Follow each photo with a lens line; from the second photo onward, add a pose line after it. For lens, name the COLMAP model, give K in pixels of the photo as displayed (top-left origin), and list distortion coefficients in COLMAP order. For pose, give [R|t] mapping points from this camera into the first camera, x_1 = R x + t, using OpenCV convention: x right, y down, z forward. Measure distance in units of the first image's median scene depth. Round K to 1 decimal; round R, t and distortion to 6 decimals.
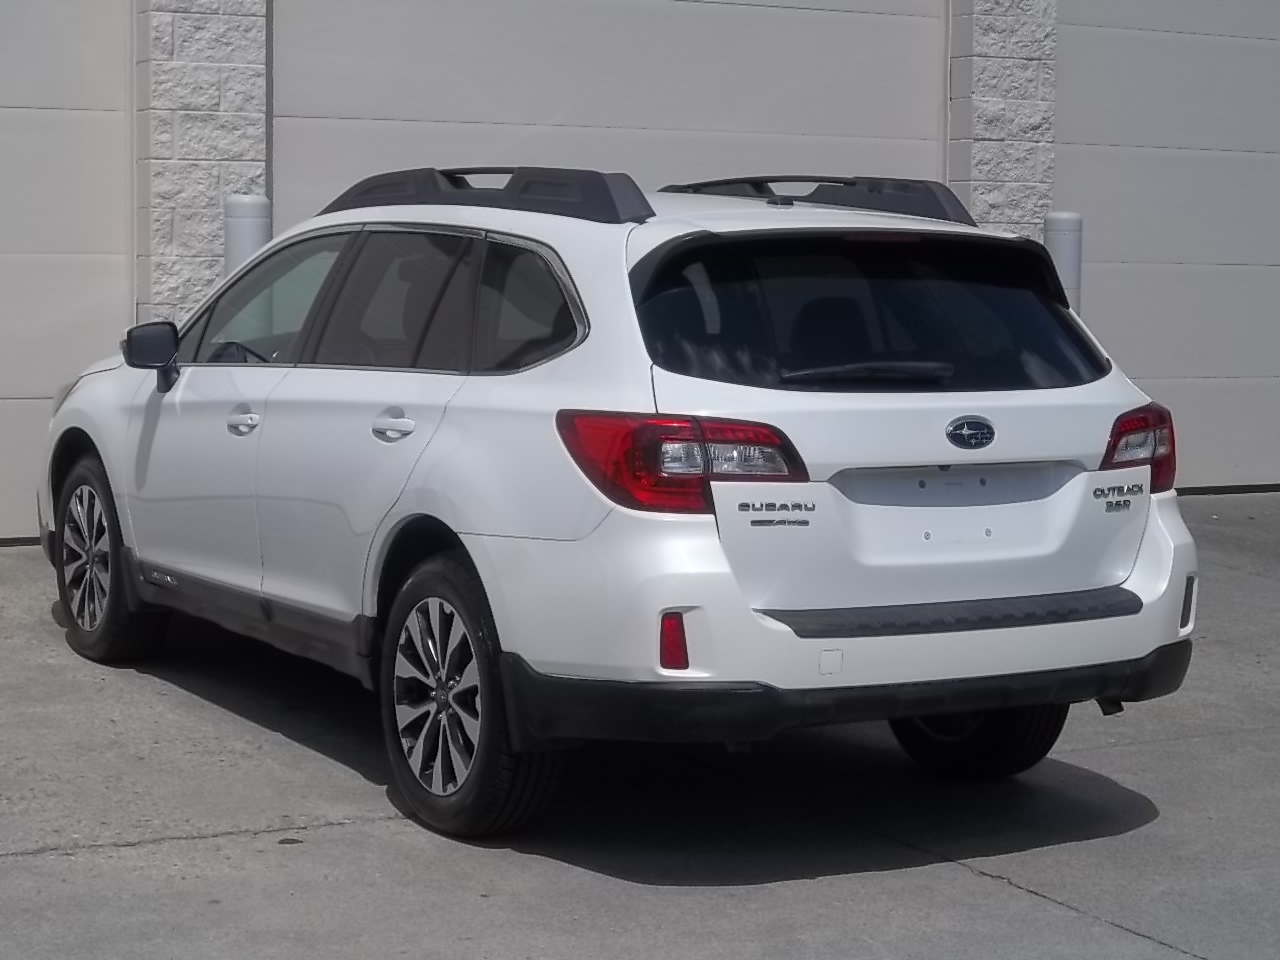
lens RADIAL K [[2684.1, 0, 640.0], [0, 2684.1, 480.0], [0, 0, 1]] dist [-0.045619, -0.381207]
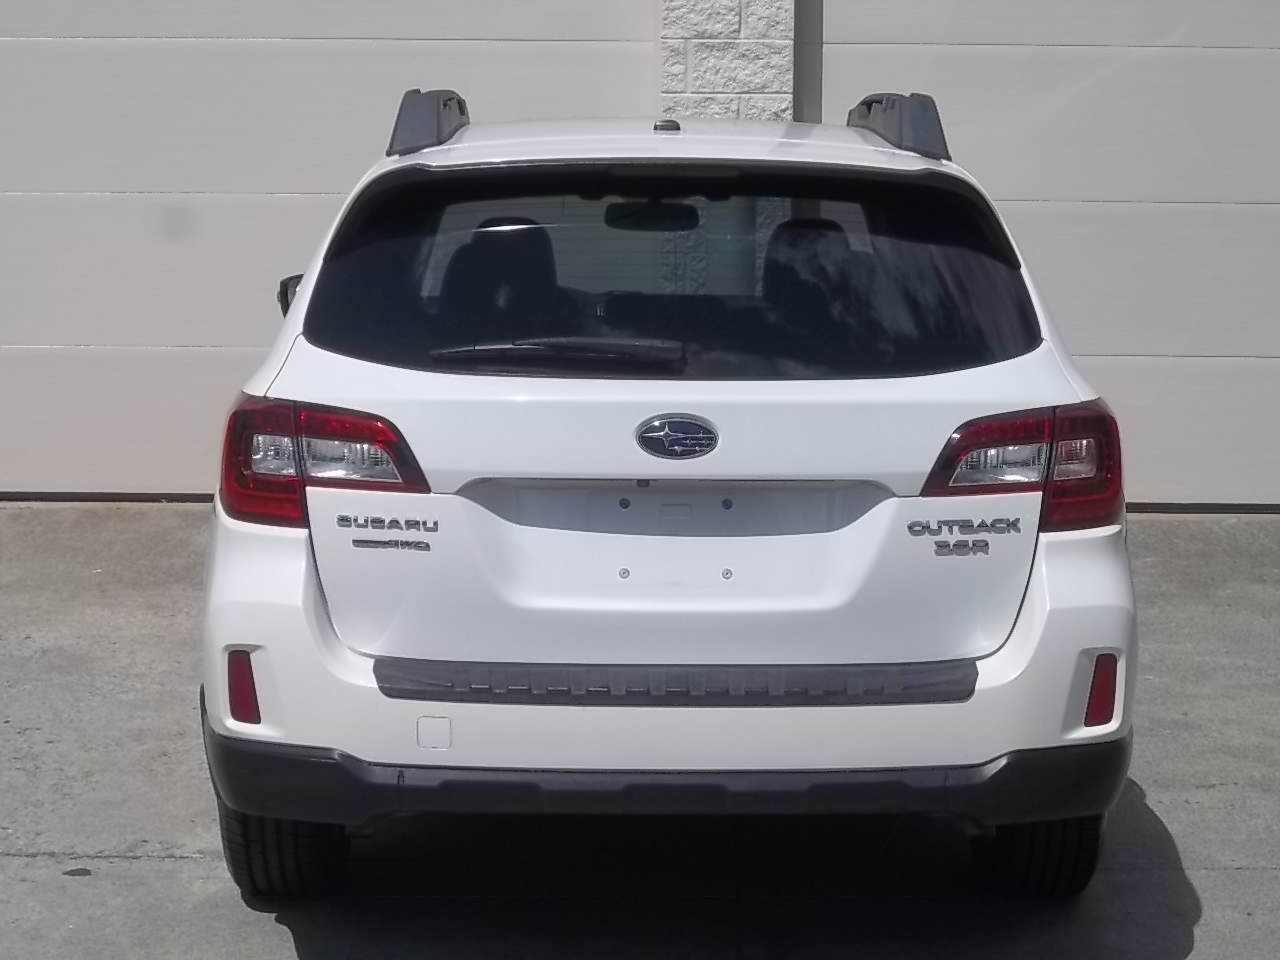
lens RADIAL K [[2654.0, 0, 640.0], [0, 2654.0, 480.0], [0, 0, 1]] dist [-0.041951, -0.452663]
pose [[0.870487, 0.050369, -0.489607, 0.448625], [-0.040106, 0.998701, 0.031437, -0.026982], [0.490554, -0.007729, 0.871376, 0.348787]]
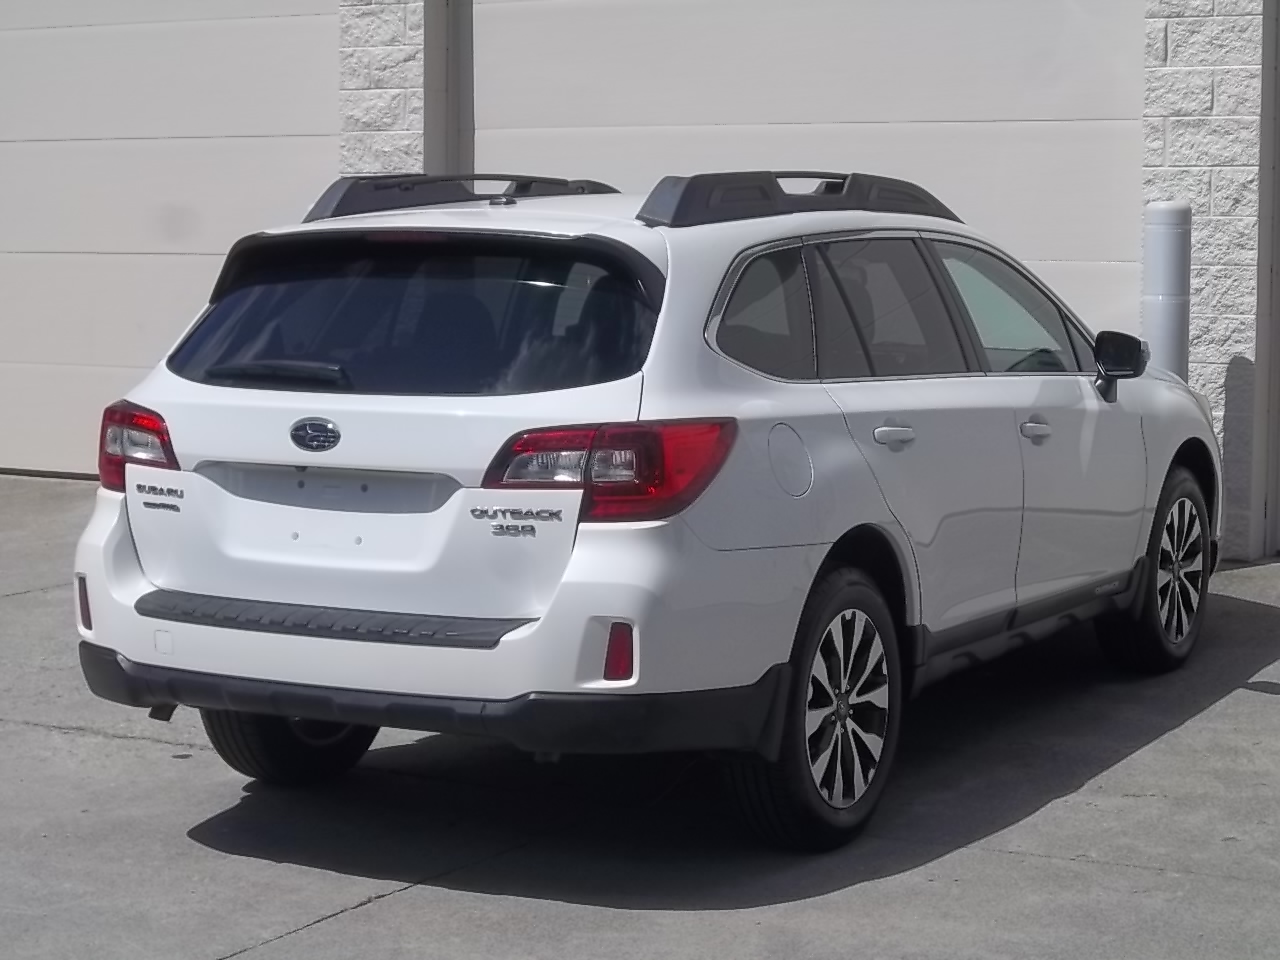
lens RADIAL K [[2654.0, 0, 640.0], [0, 2654.0, 480.0], [0, 0, 1]] dist [-0.041951, -0.452663]
pose [[0.518771, 0.069062, -0.852119, 0.968260], [-0.074603, 0.996586, 0.035353, -0.042387], [0.851652, 0.045231, 0.522153, 0.569334]]
